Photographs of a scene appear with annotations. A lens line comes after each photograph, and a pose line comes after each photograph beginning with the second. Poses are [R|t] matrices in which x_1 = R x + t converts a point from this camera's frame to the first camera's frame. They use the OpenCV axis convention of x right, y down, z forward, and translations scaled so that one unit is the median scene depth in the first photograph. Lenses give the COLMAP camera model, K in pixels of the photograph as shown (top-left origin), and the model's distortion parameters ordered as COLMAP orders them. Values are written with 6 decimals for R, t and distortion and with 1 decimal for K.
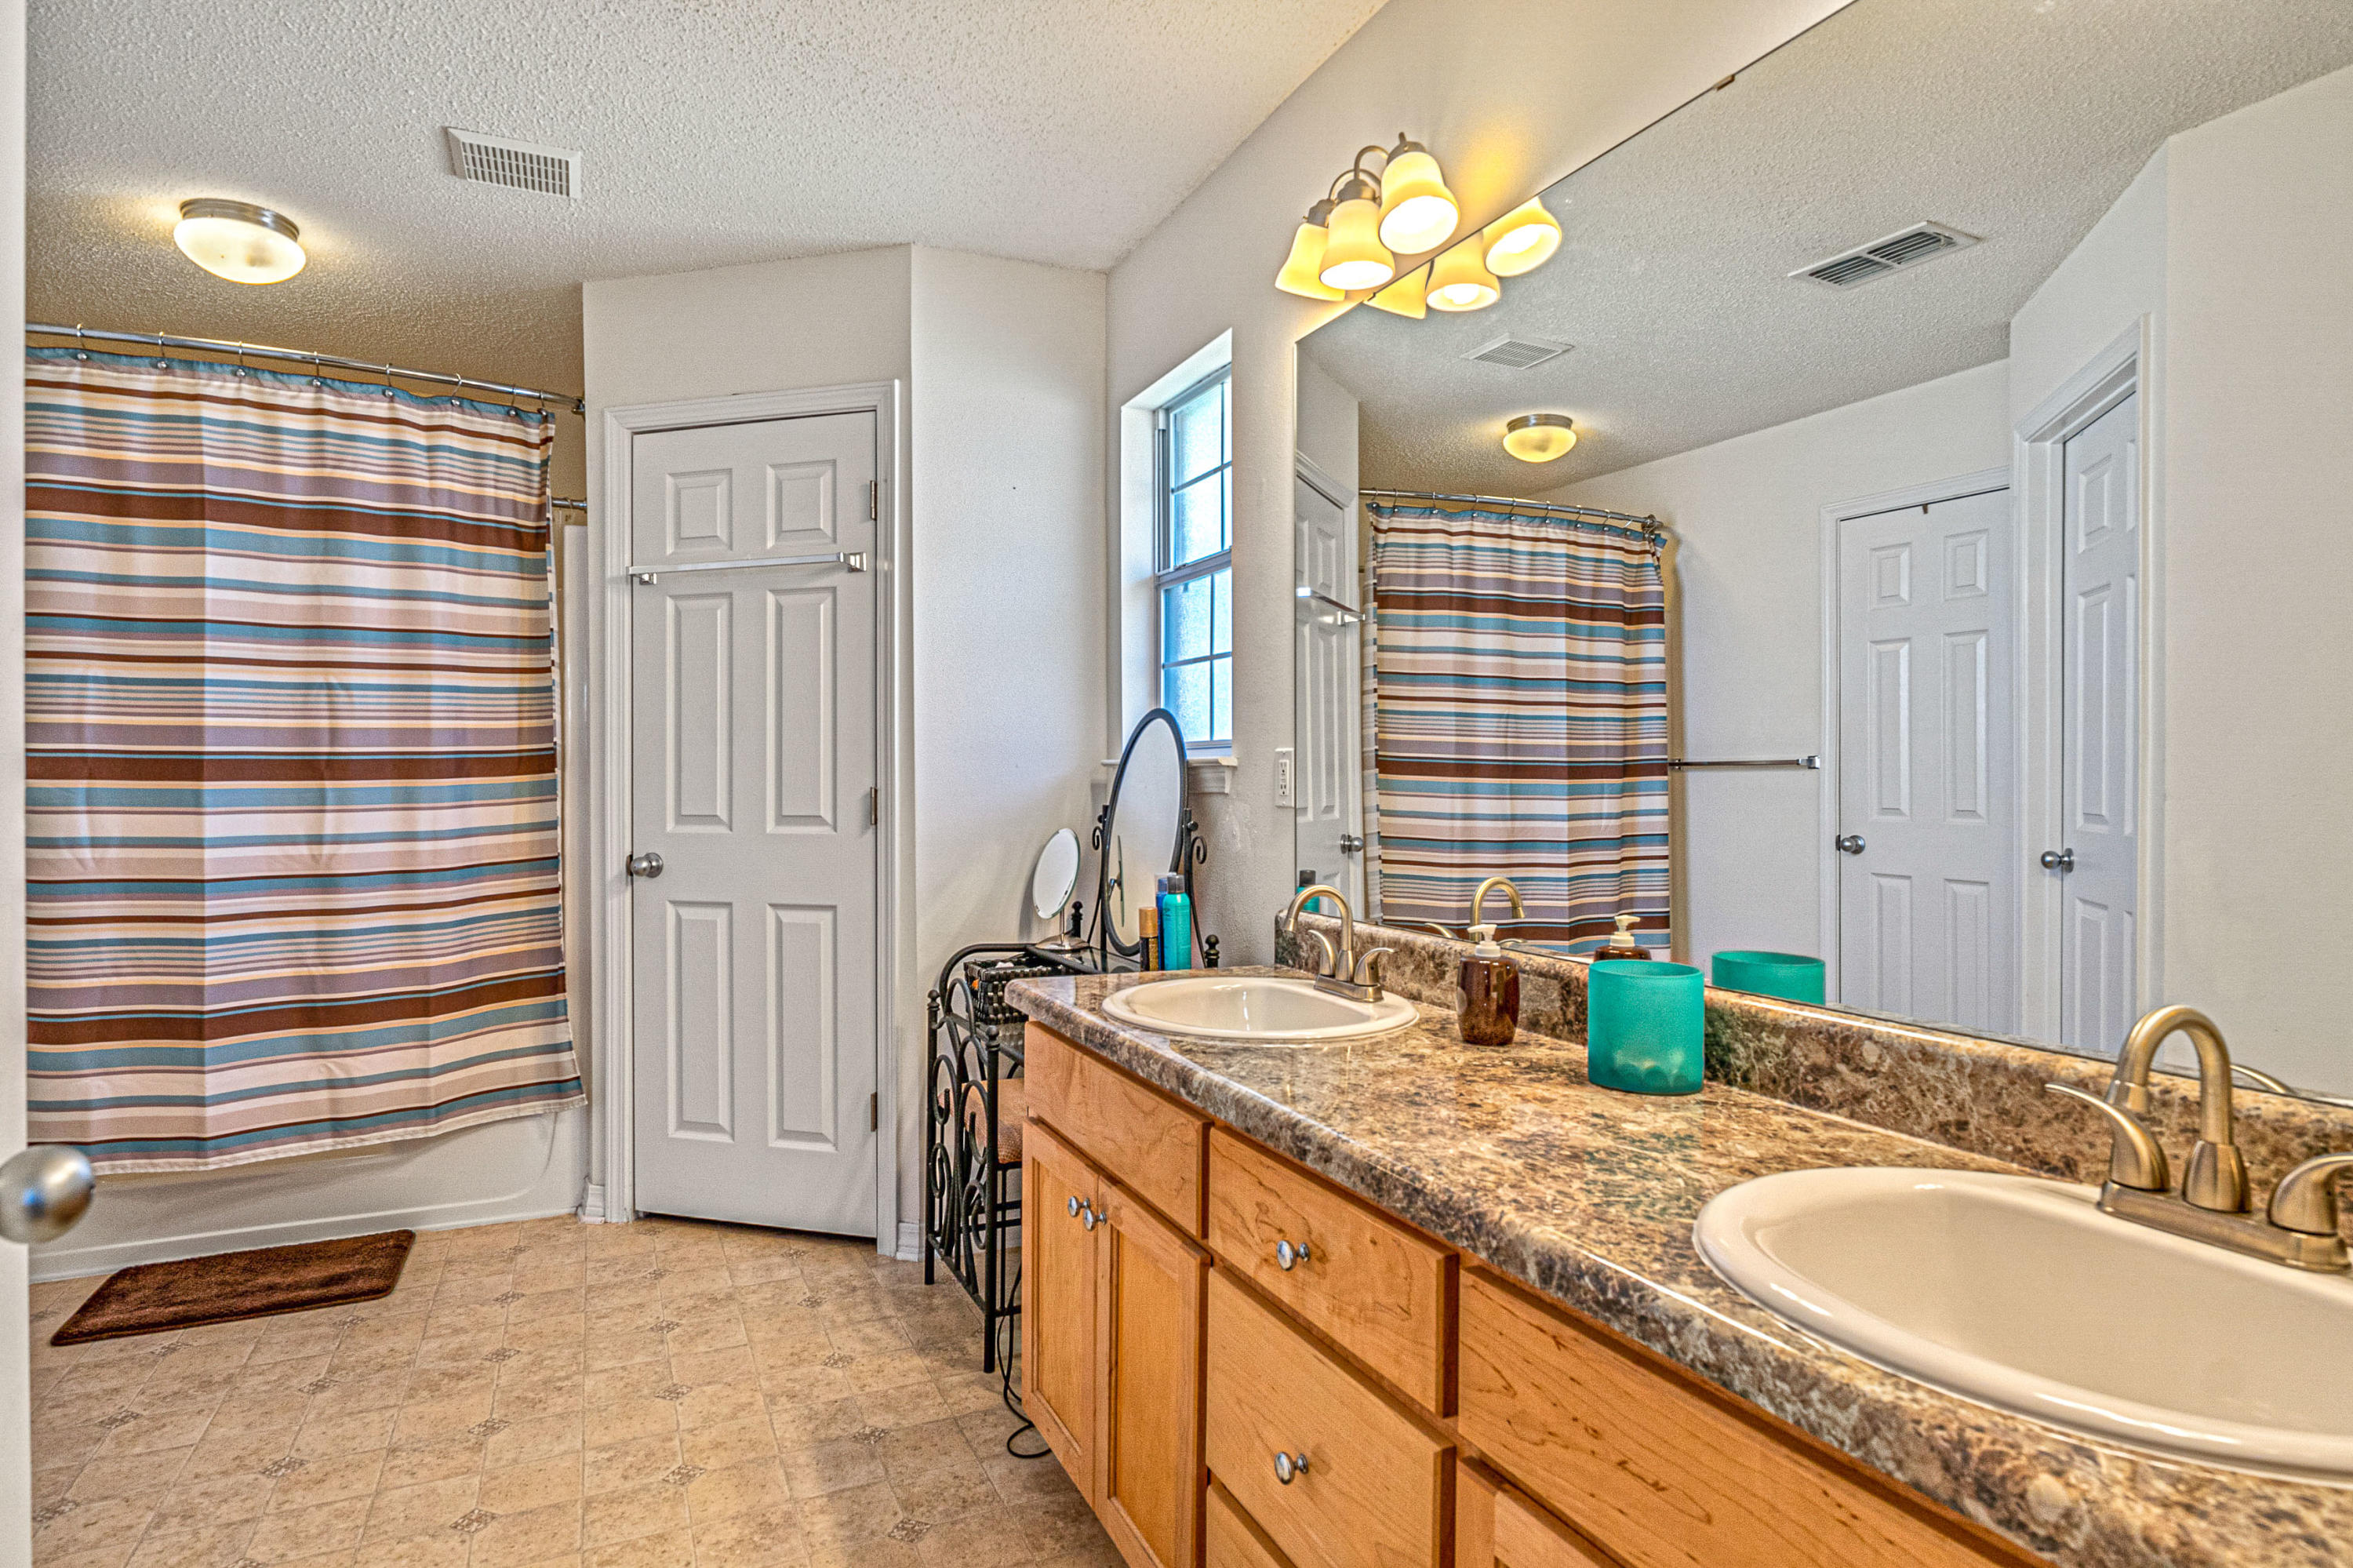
lens RADIAL K [[1220.3, 0, 1141.2], [0, 1220.3, 782.2], [0, 0, 1]] dist [-0.000120, 0.000299]
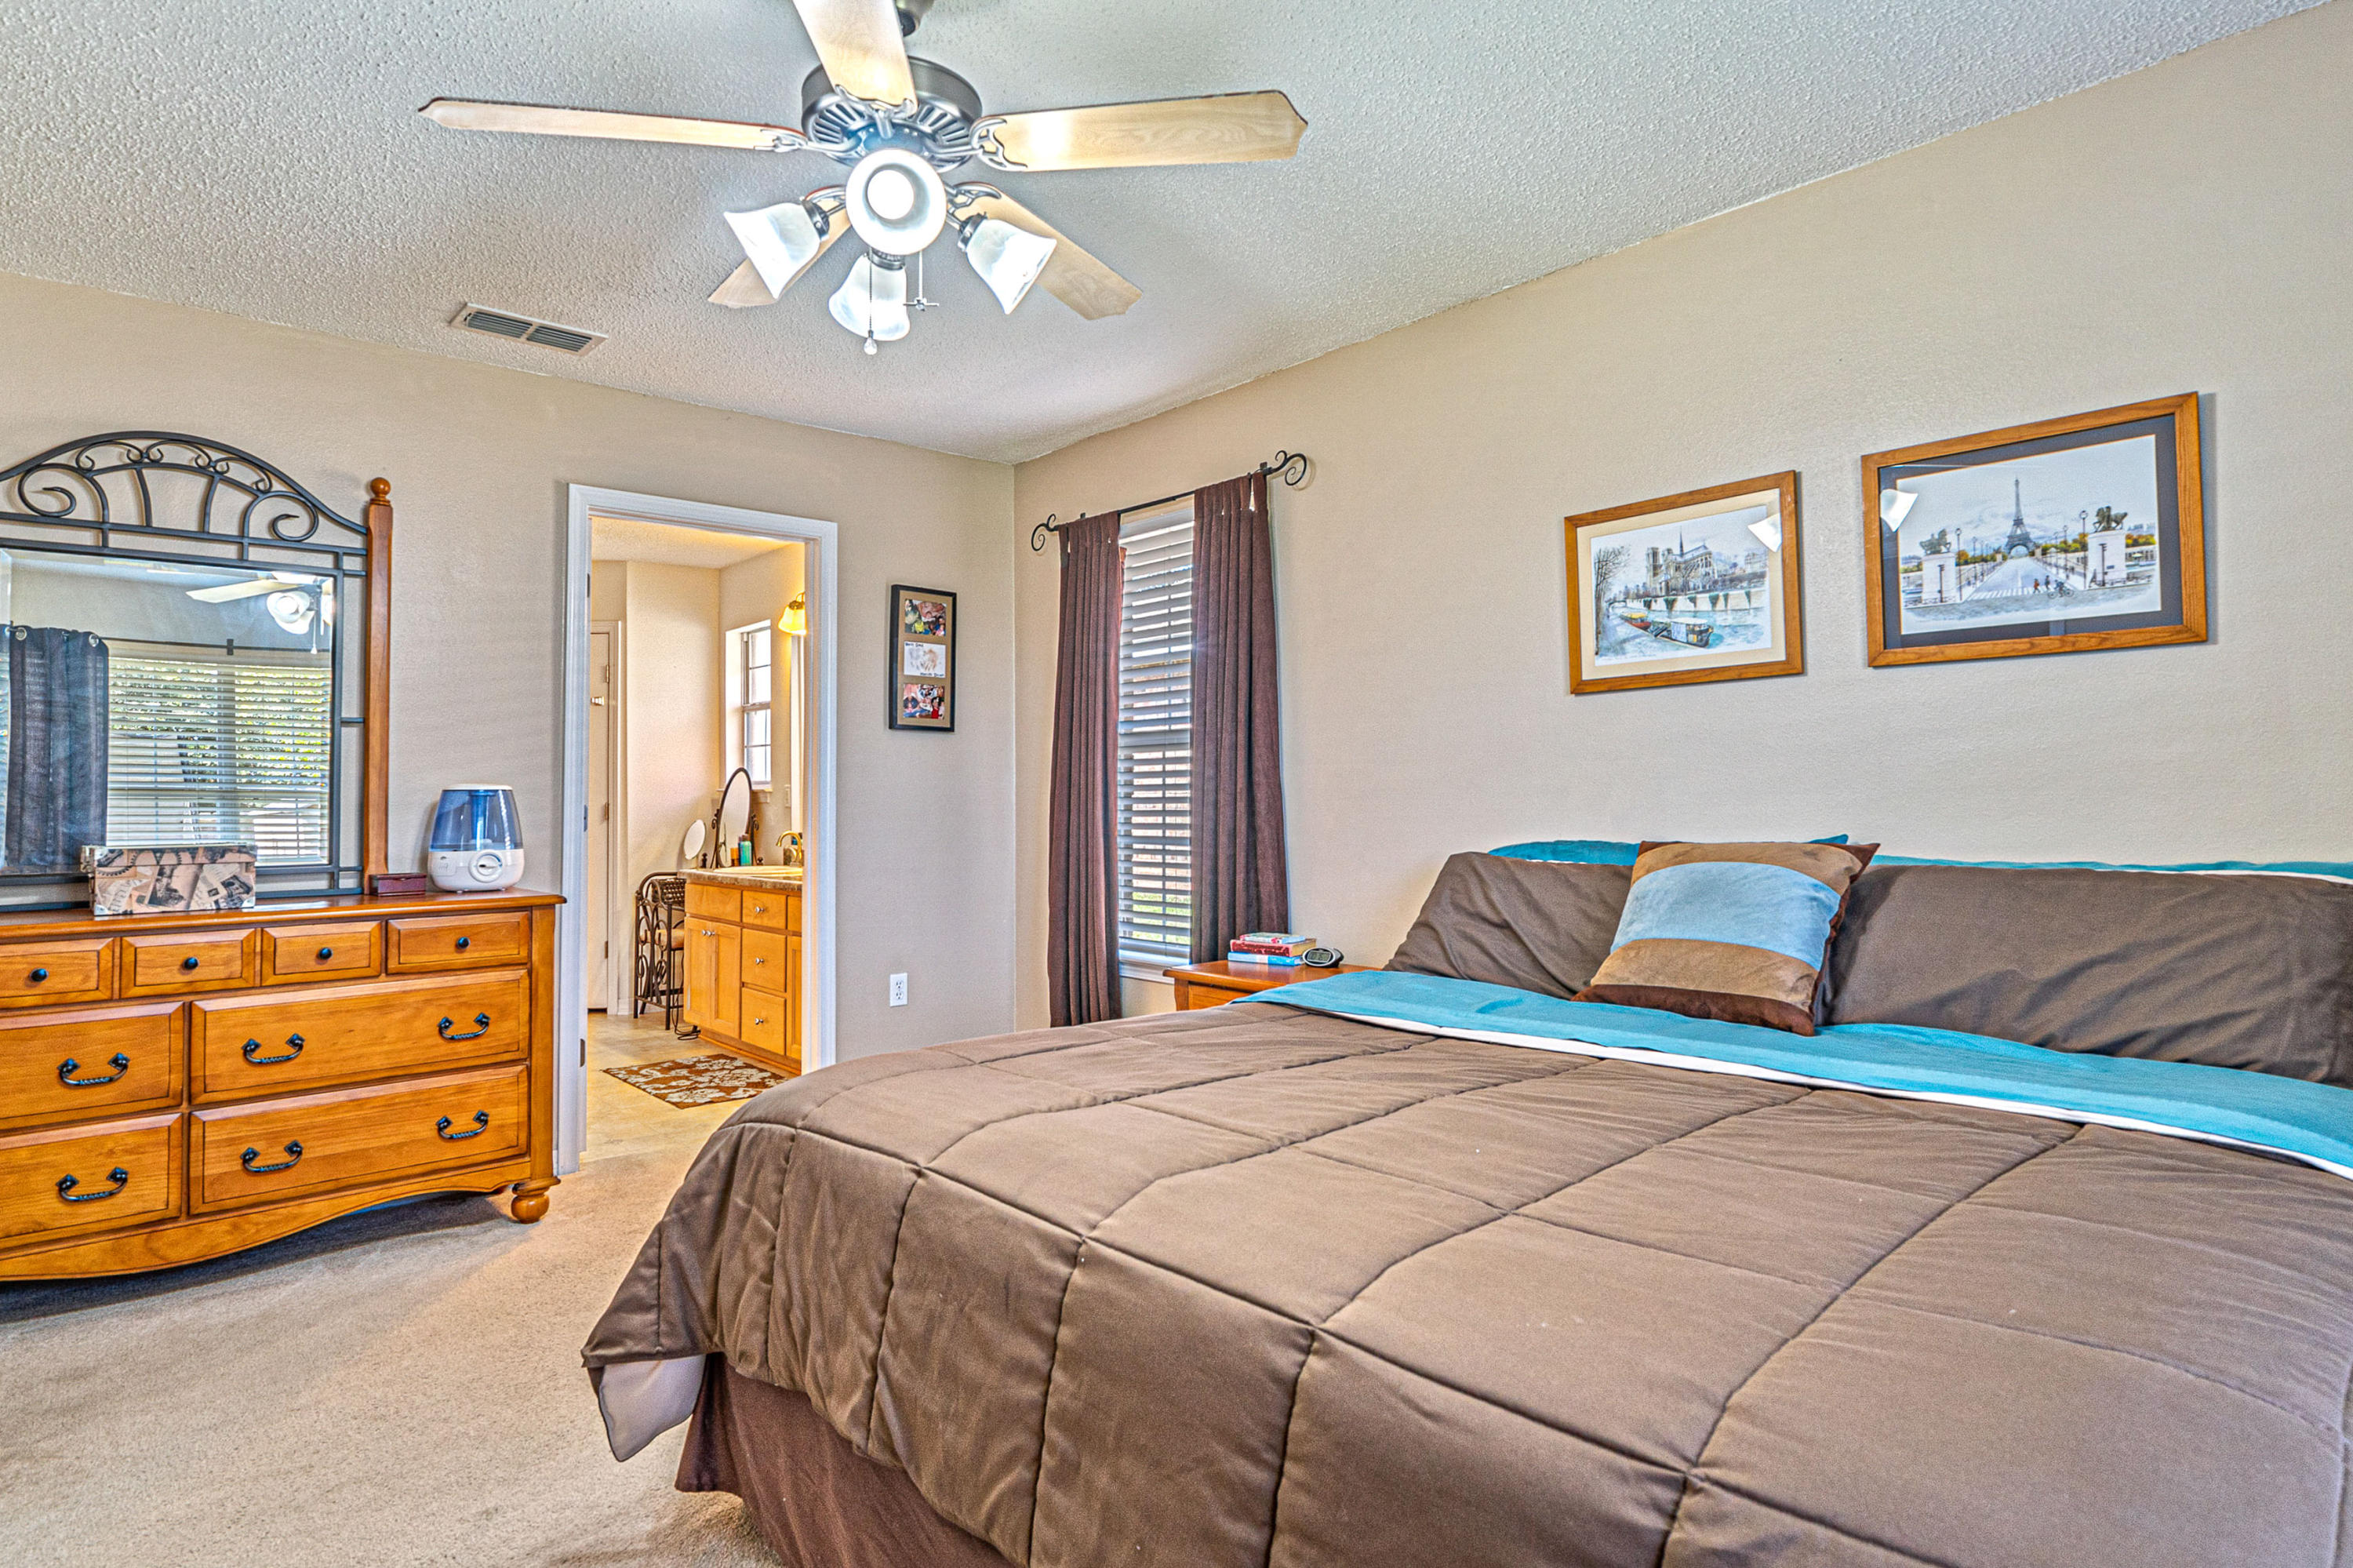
lens RADIAL K [[1264.8, 0, 1176.5], [0, 1264.8, 784.0], [0, 0, 1]] dist [-0.006249, -0.000831]
pose [[0.954257, -0.008746, 0.298860, 0.053795], [0.012144, 0.999881, -0.009514, 0.003433], [-0.298741, 0.012708, 0.954250, -0.975533]]
